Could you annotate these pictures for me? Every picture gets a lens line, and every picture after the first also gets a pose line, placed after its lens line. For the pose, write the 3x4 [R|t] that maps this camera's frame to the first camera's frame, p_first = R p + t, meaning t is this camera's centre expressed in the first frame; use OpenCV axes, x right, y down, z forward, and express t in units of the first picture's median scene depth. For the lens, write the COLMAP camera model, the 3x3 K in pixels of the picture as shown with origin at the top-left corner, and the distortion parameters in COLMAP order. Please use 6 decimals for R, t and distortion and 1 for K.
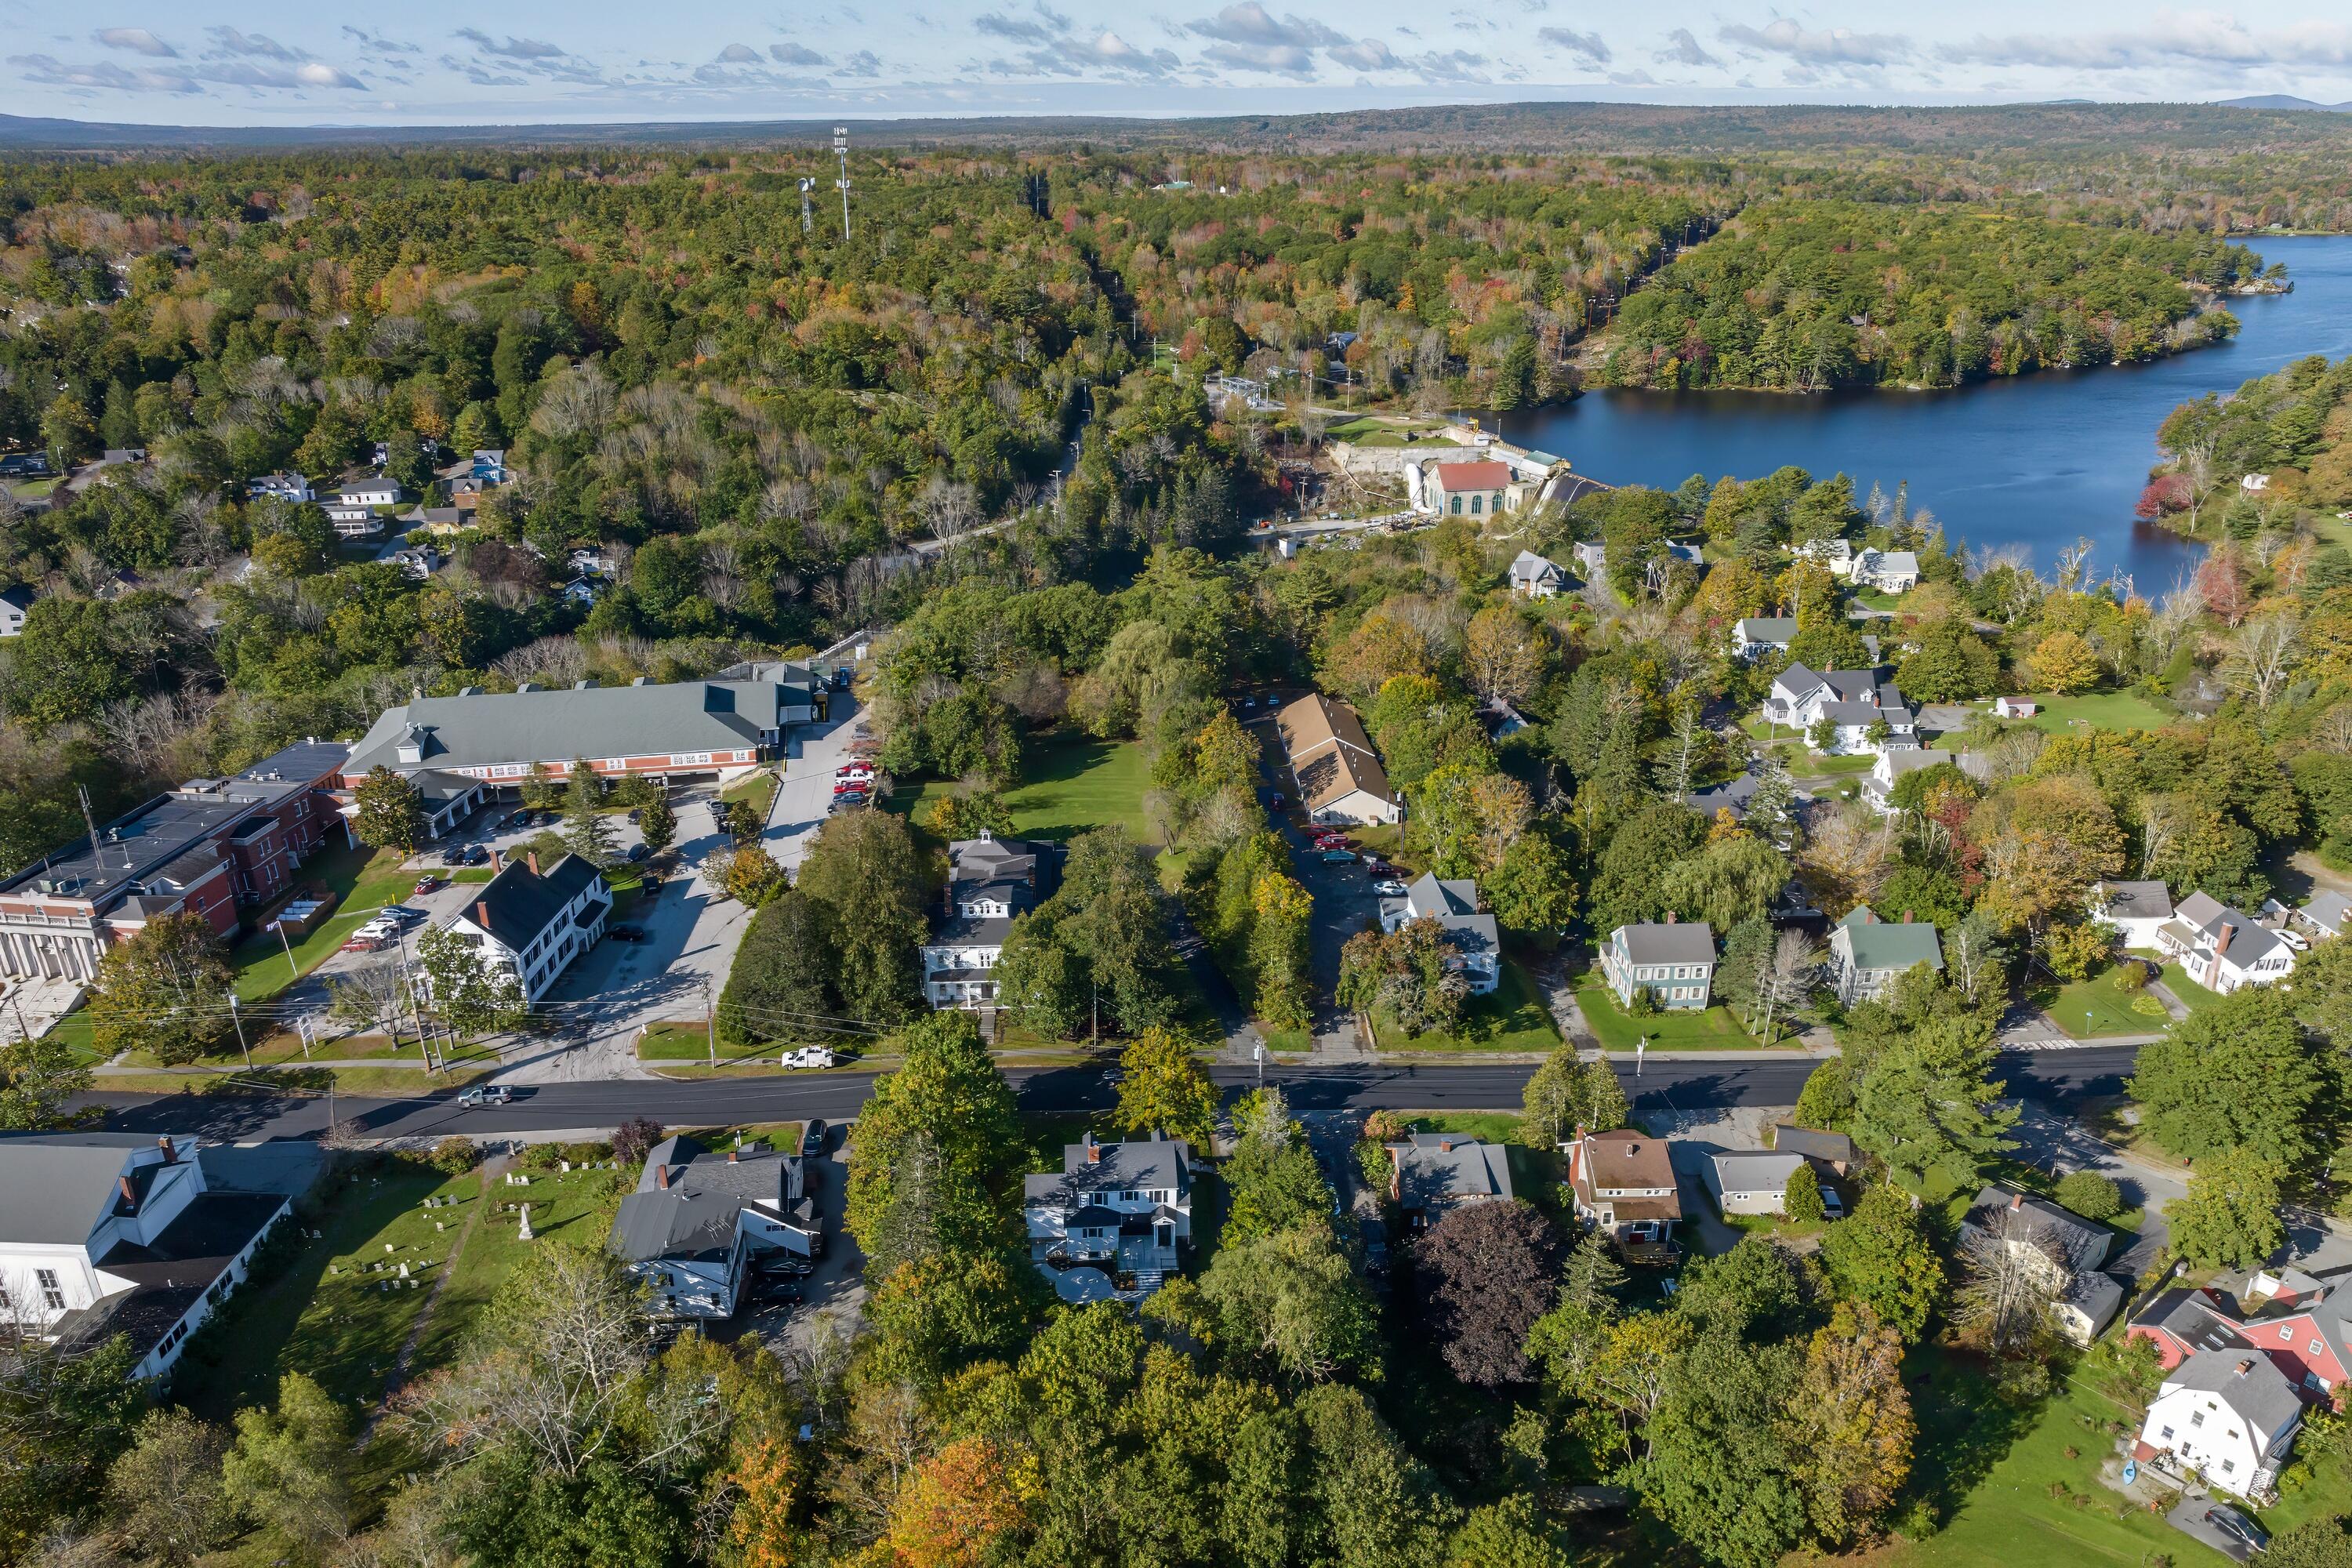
lens RADIAL K [[1657.1, 0, 1187.1], [0, 1657.1, 800.1], [0, 0, 1]] dist [-0.023827, 0.010155]
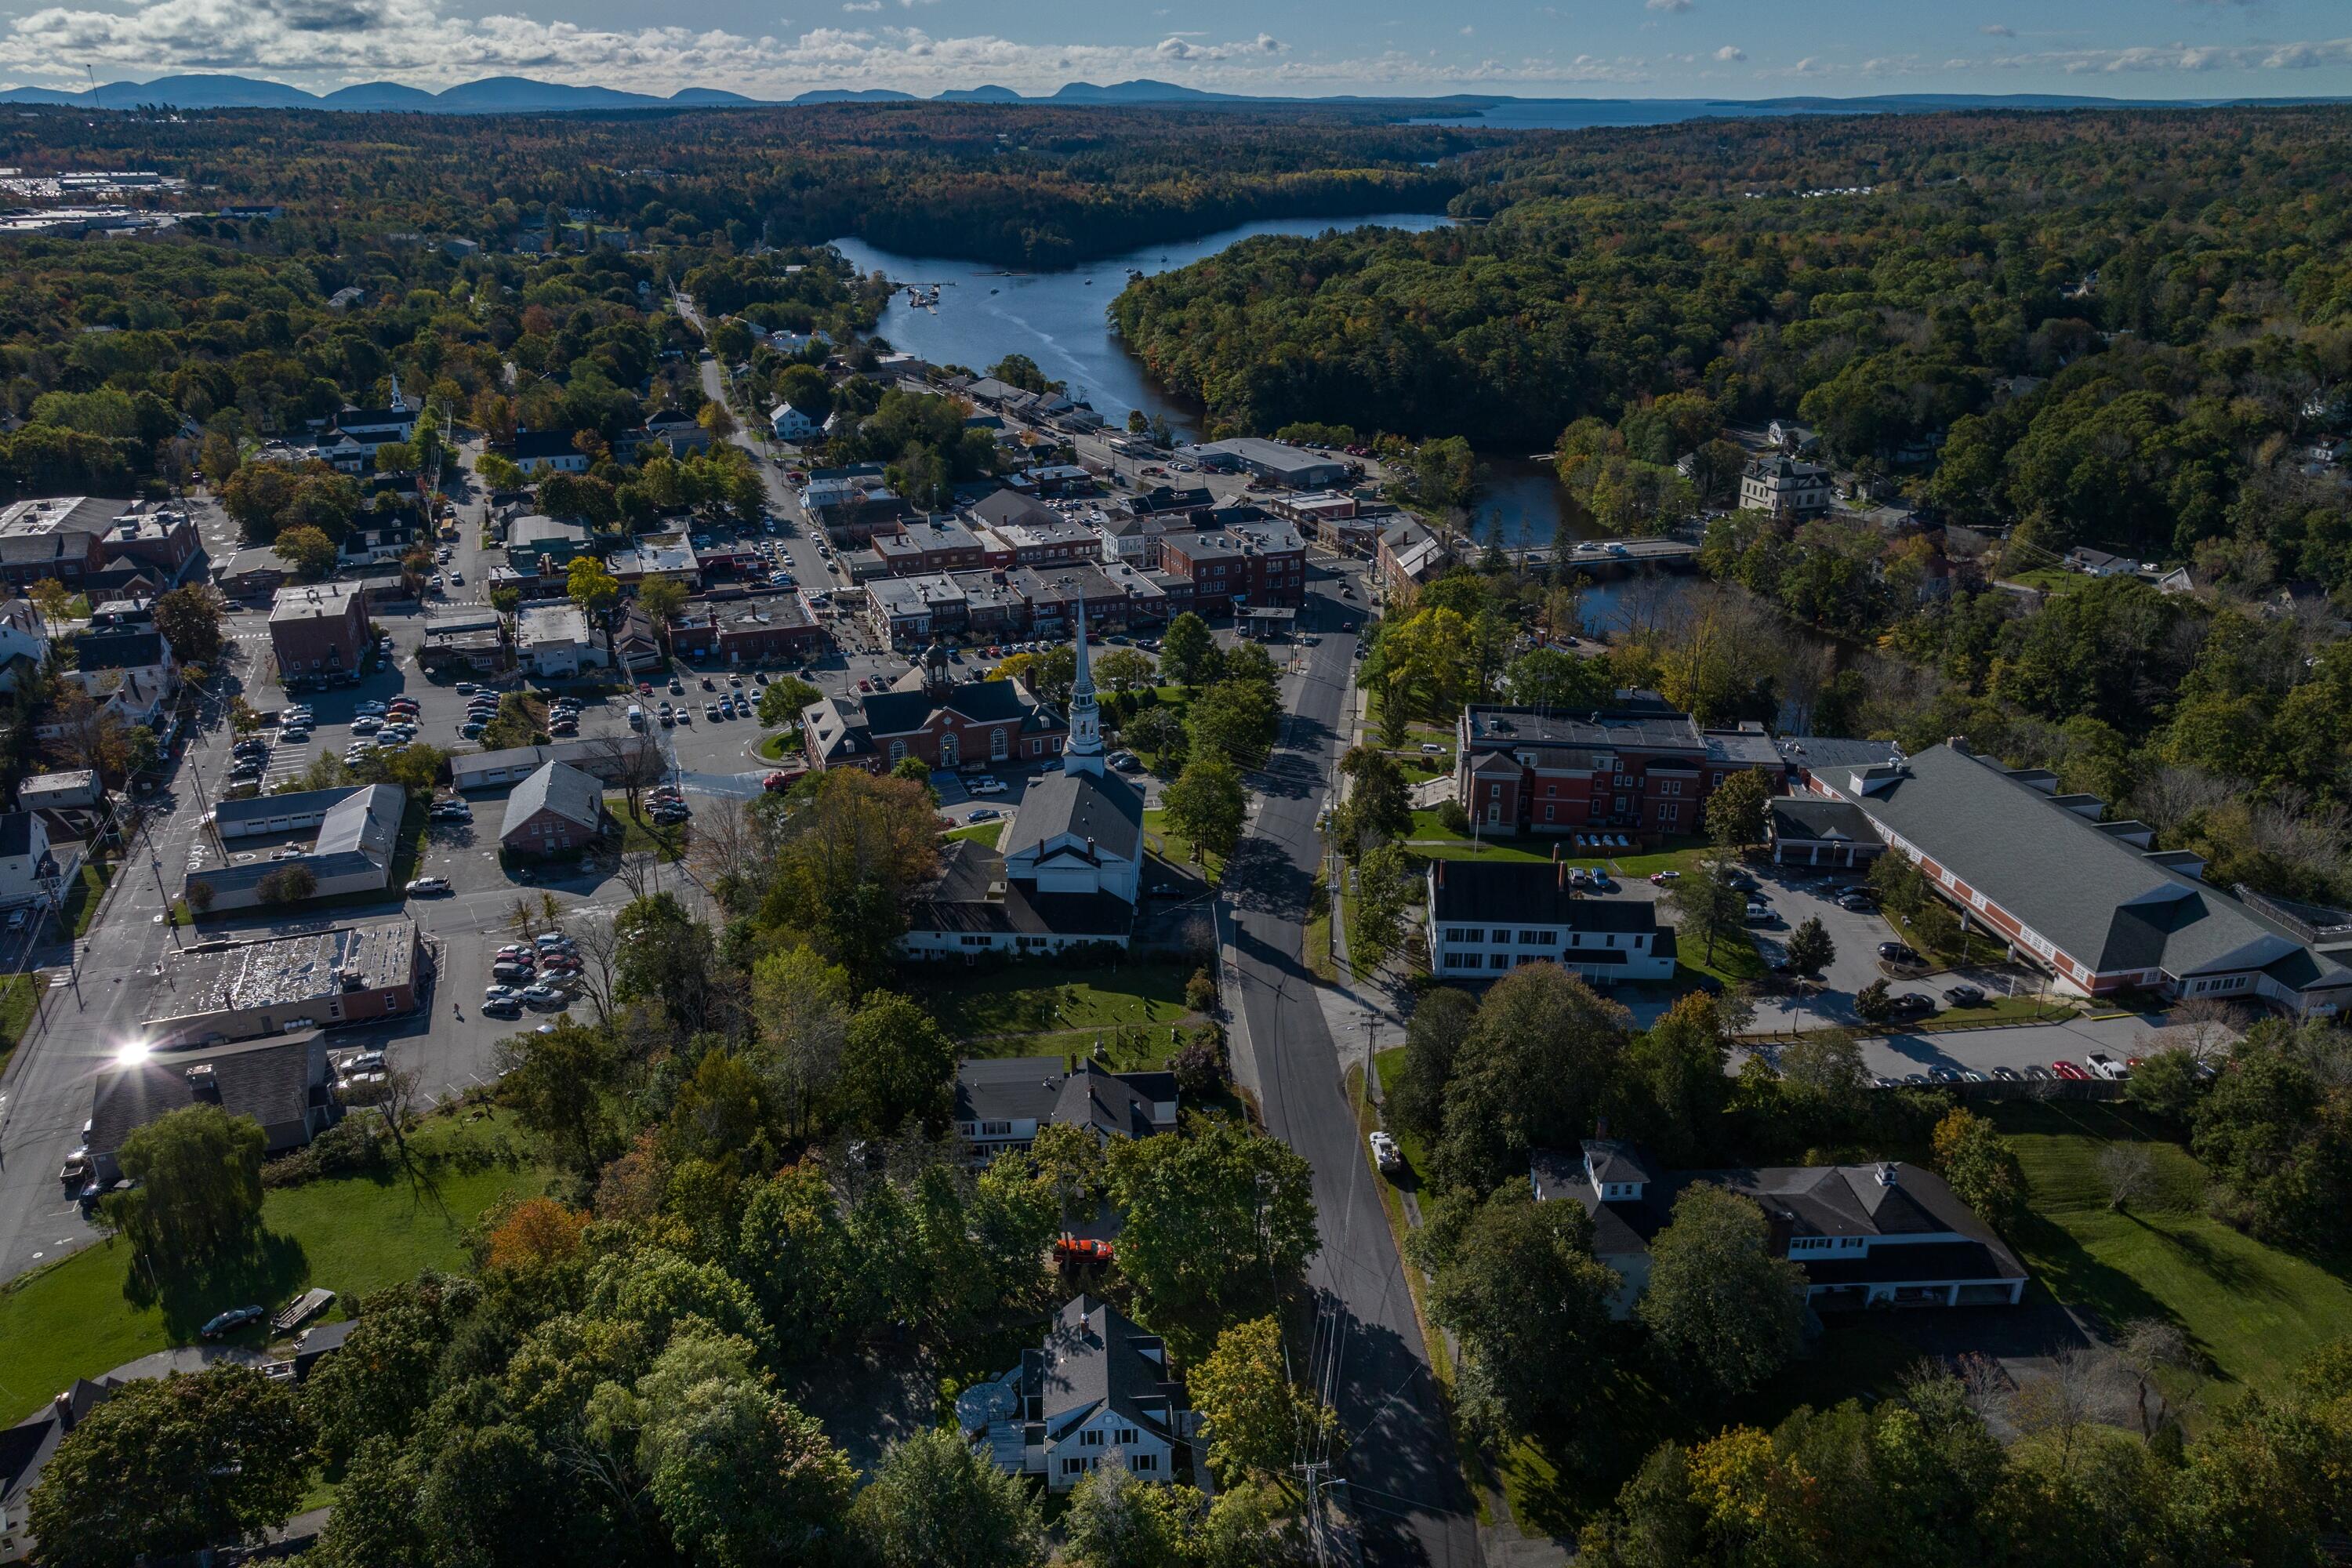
lens RADIAL K [[1657.1, 0, 1184.4], [0, 1657.1, 779.9], [0, 0, 1]] dist [-0.023827, 0.010155]
pose [[-0.003770, 0.382190, -0.924076, 0.490966], [-0.377976, 0.854984, 0.355156, -0.275822], [0.925808, 0.350618, 0.141235, 0.663245]]
